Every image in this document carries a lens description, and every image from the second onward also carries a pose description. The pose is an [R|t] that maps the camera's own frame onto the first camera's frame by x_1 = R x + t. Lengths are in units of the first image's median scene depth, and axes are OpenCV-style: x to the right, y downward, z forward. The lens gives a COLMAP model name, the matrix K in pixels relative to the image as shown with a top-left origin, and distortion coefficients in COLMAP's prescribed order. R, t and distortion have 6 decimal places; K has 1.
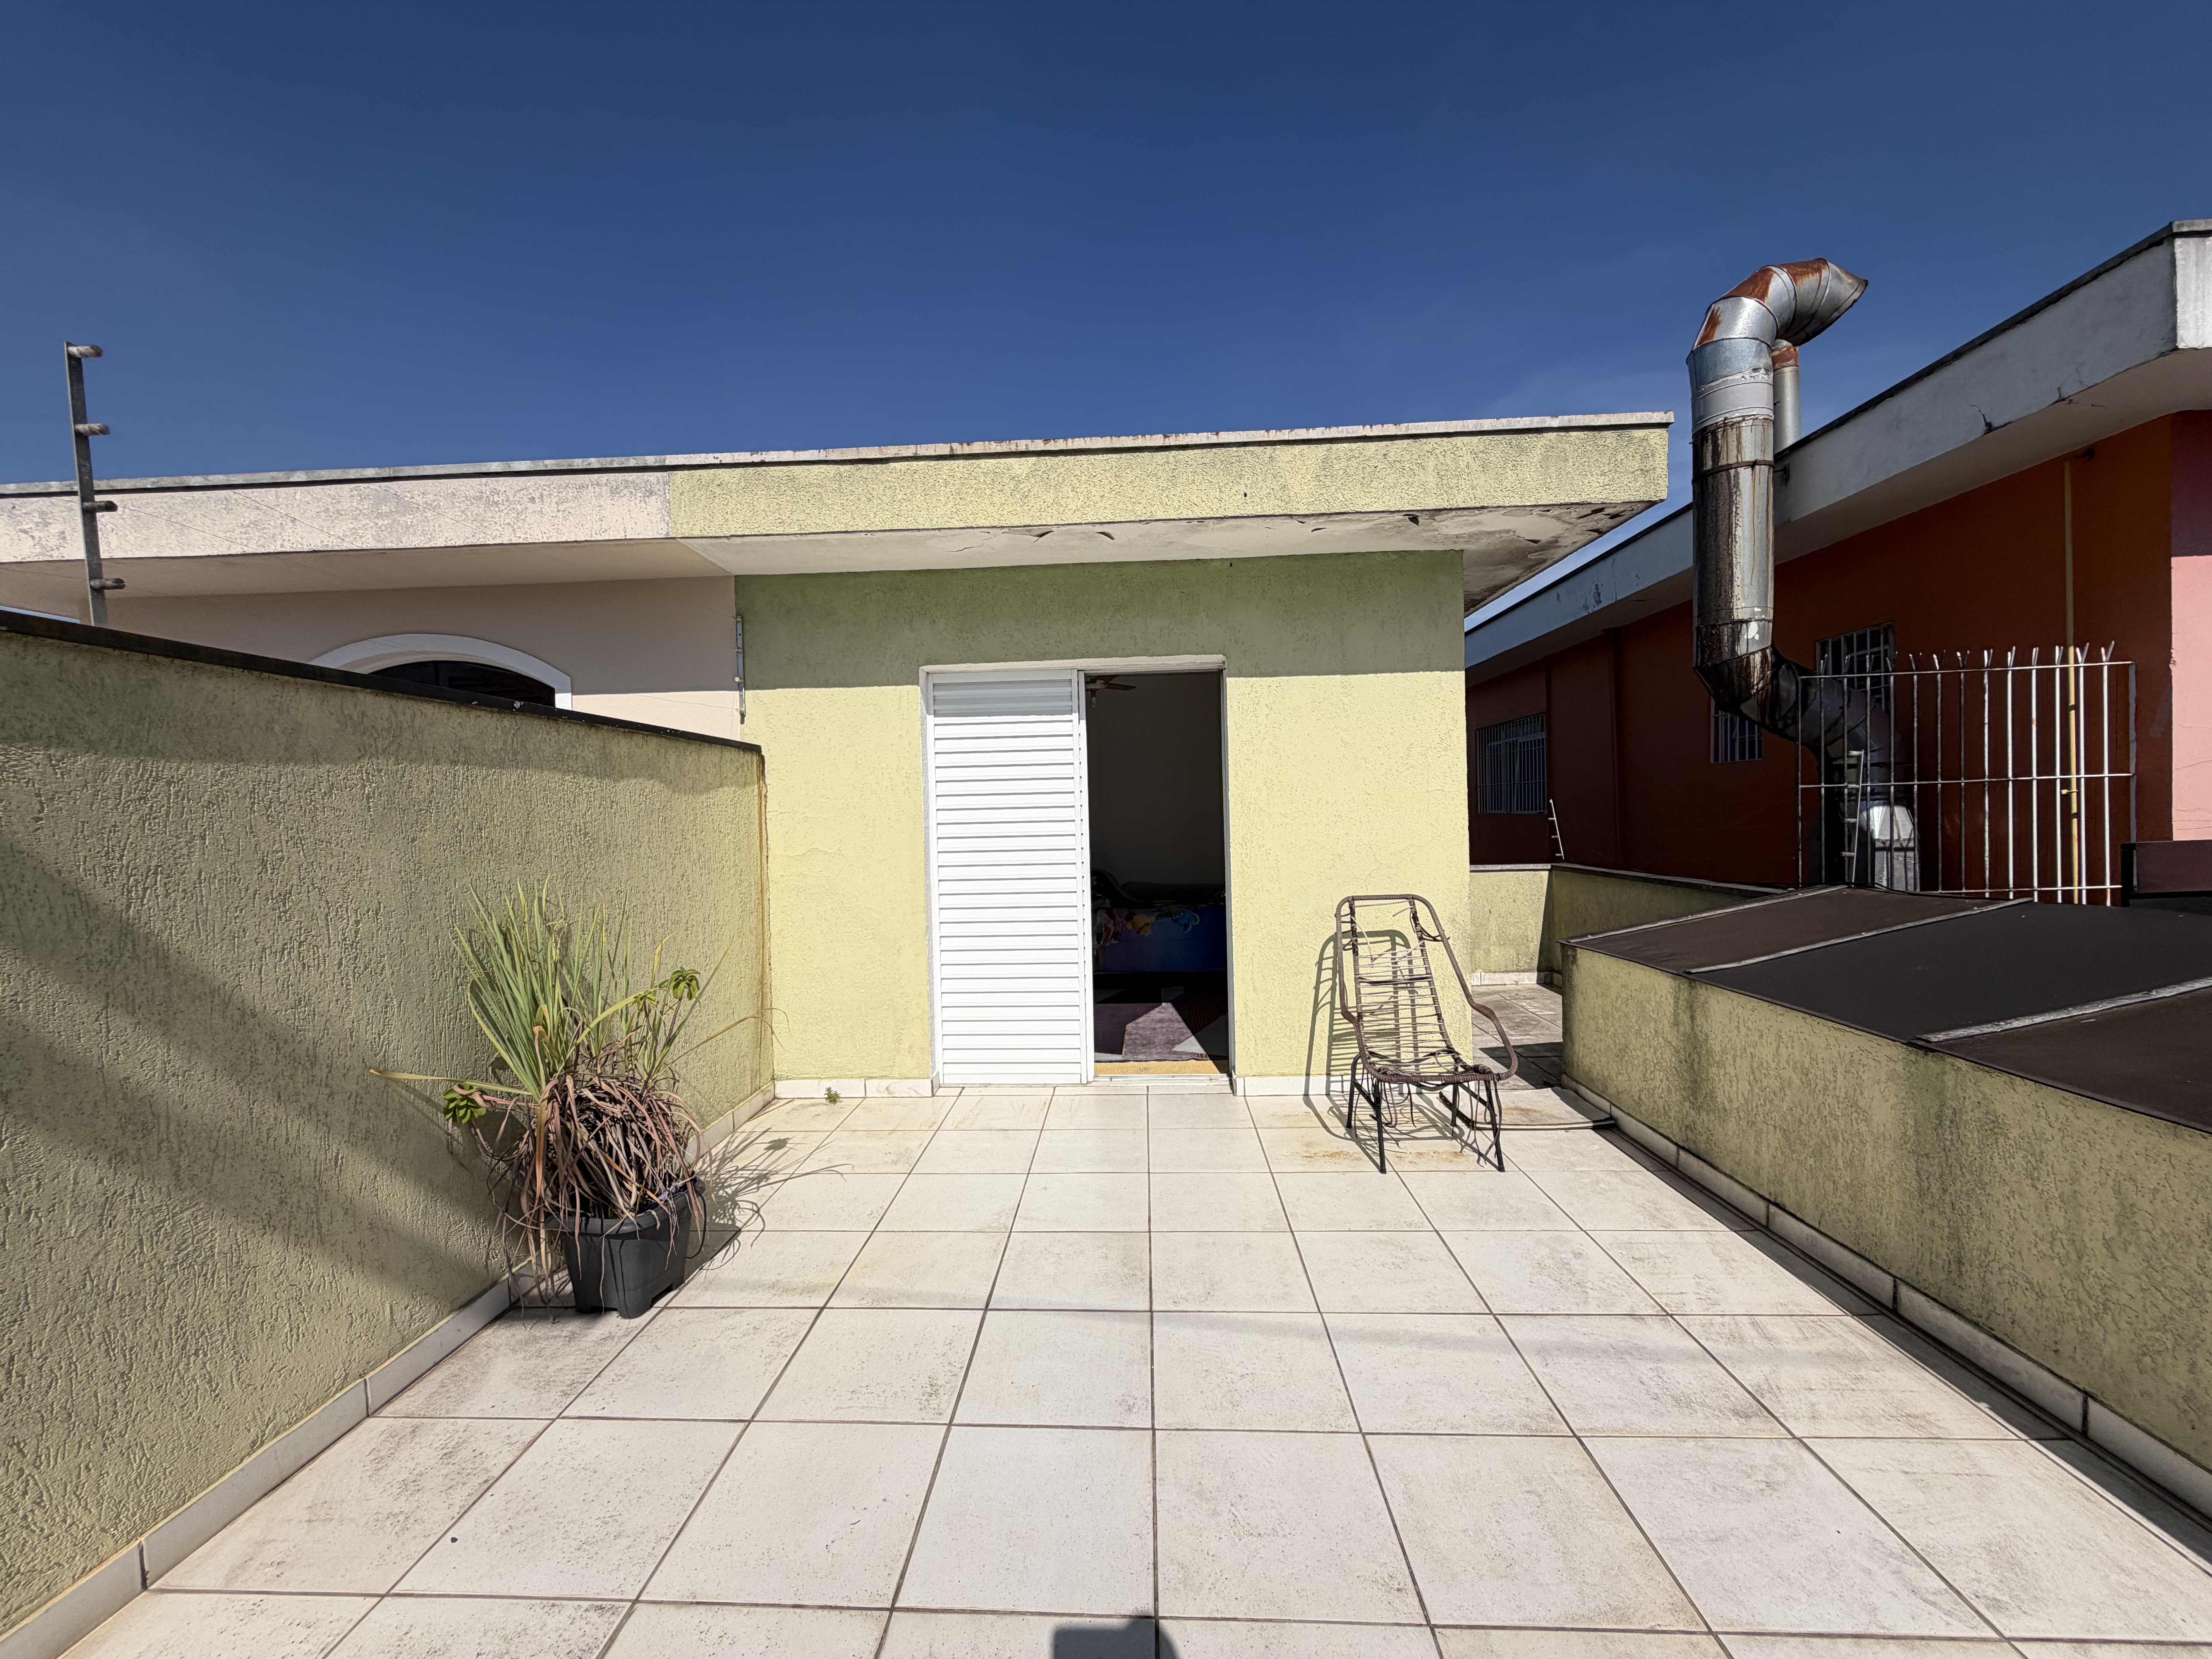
lens RADIAL K [[884.0, 0, 1103.5], [0, 884.0, 825.8], [0, 0, 1]] dist [-0.001503, 0.000066]
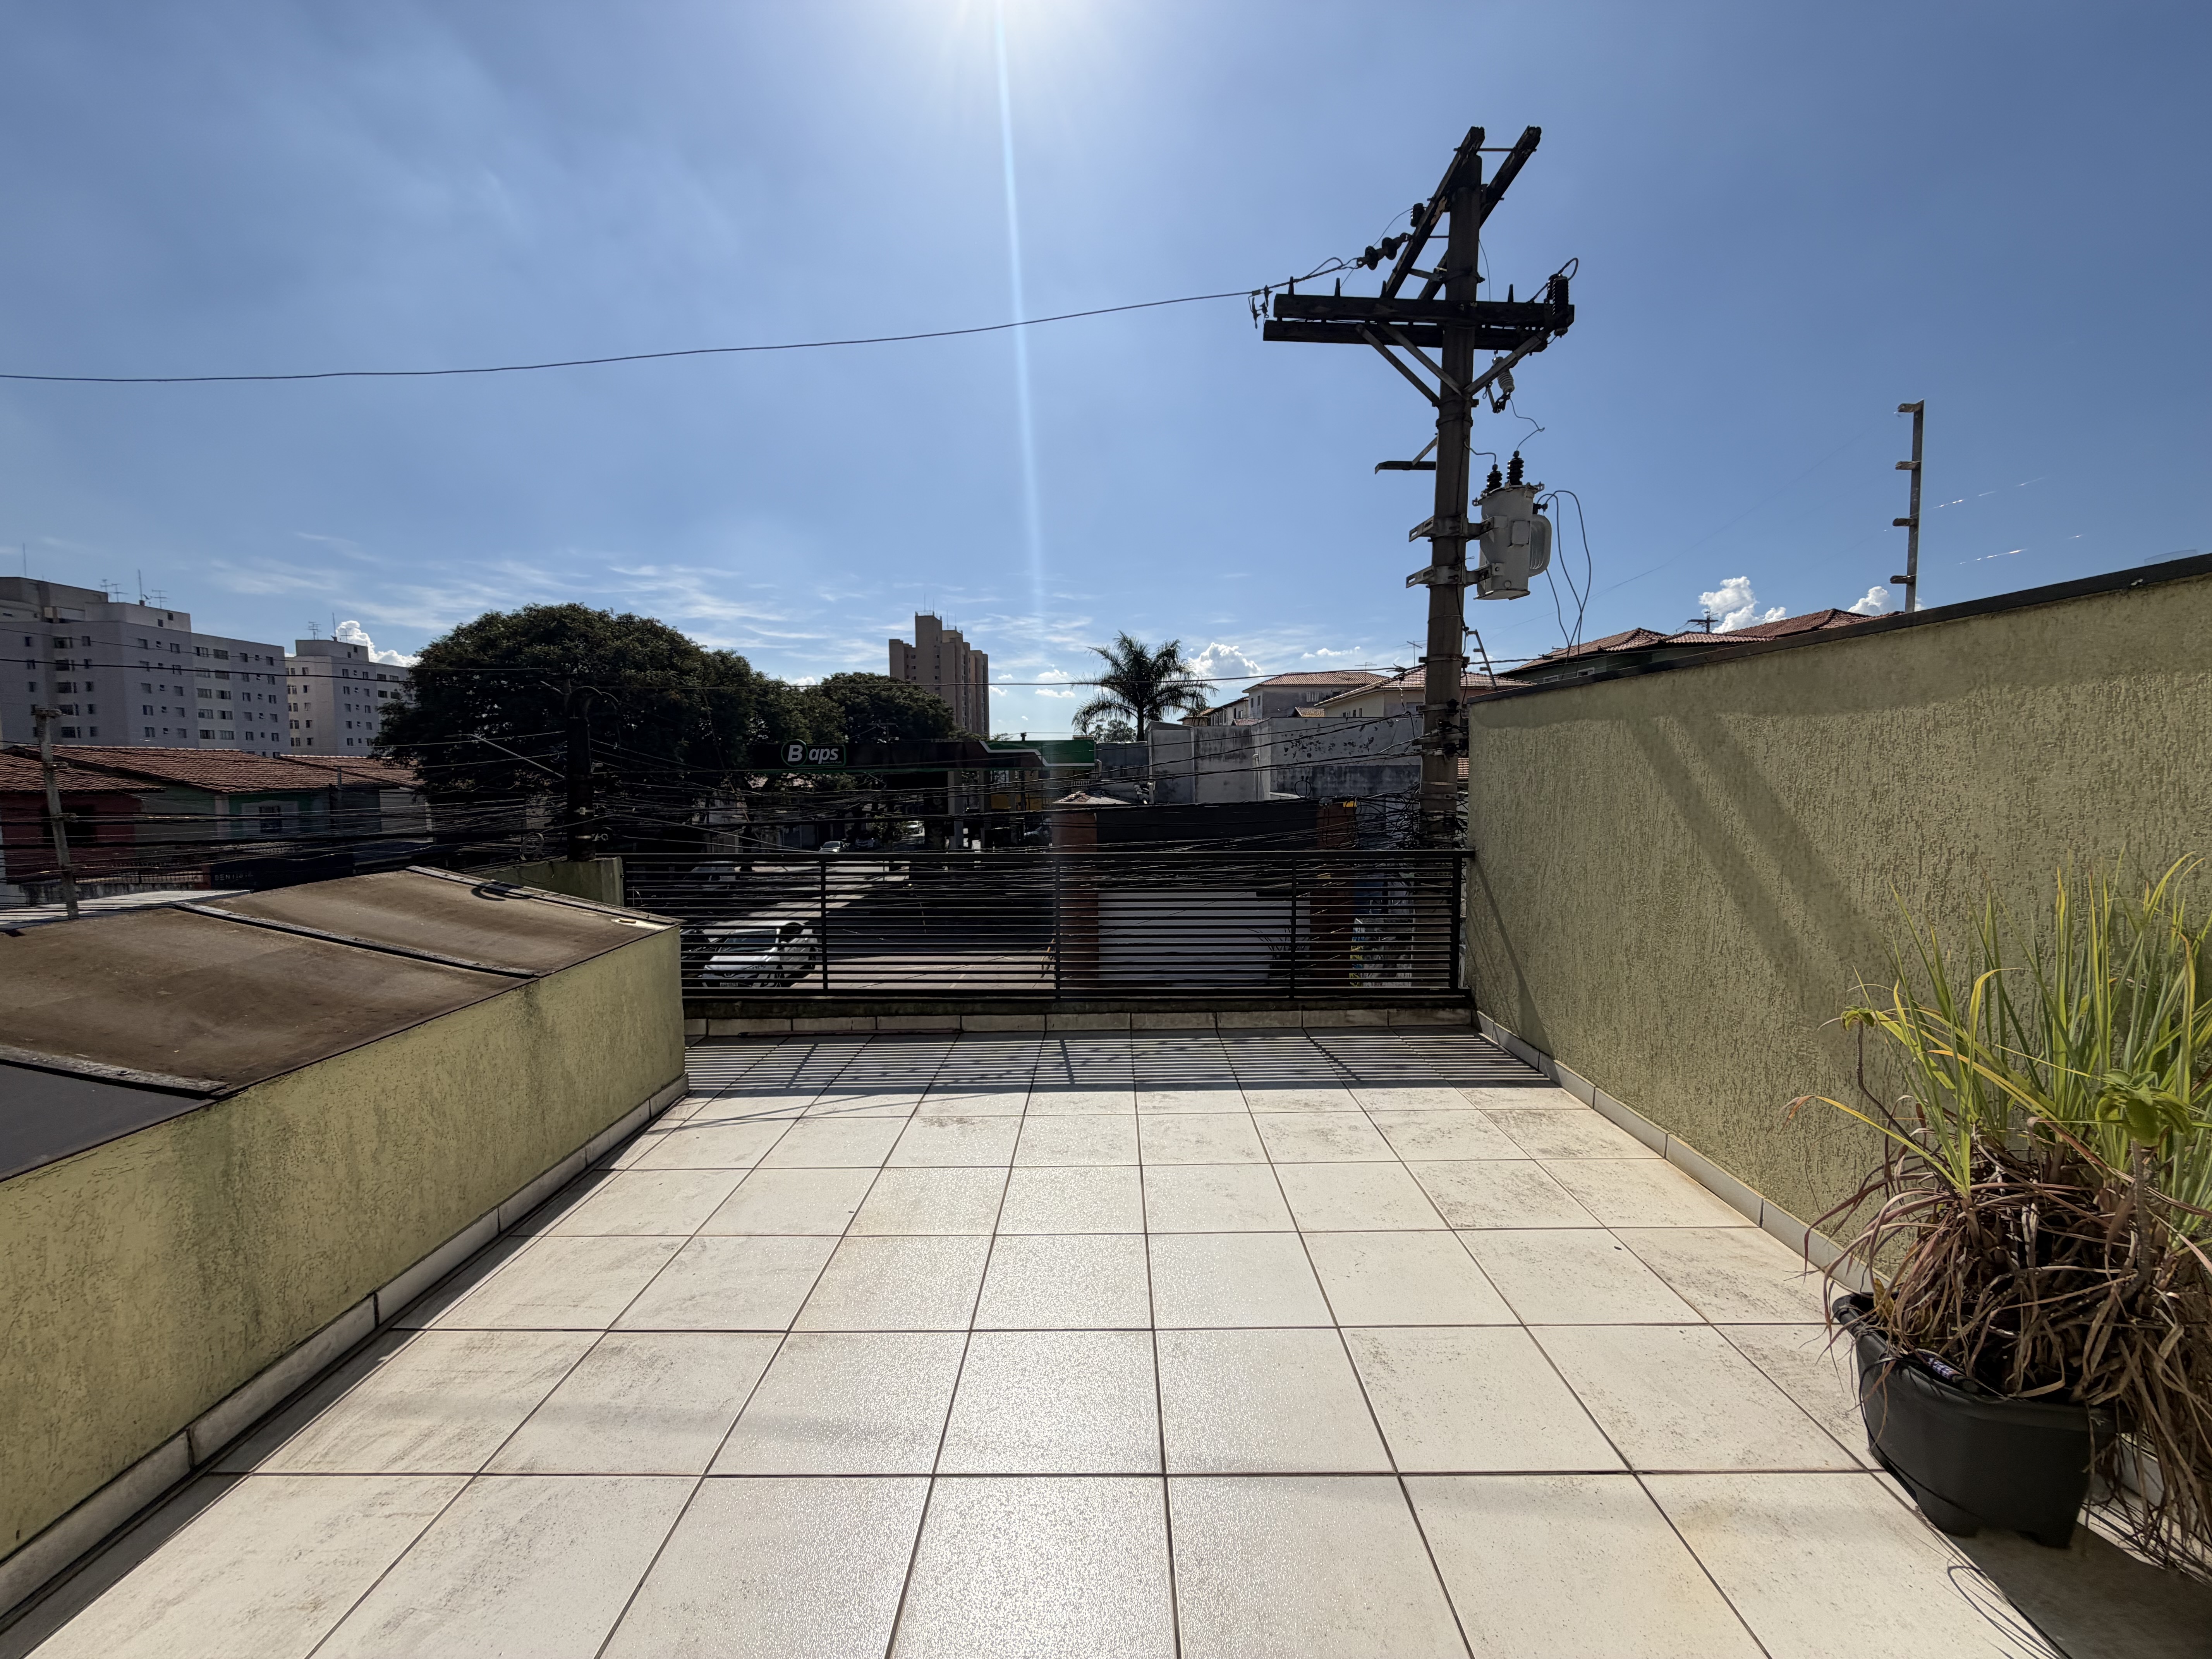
lens RADIAL K [[884.0, 0, 1106.2], [0, 884.0, 829.5], [0, 0, 1]] dist [-0.001503, 0.000066]
pose [[-0.998551, 0.038938, -0.037152, 0.133470], [0.035724, 0.995861, 0.083569, -0.044079], [0.040252, 0.082121, -0.995809, 2.053700]]
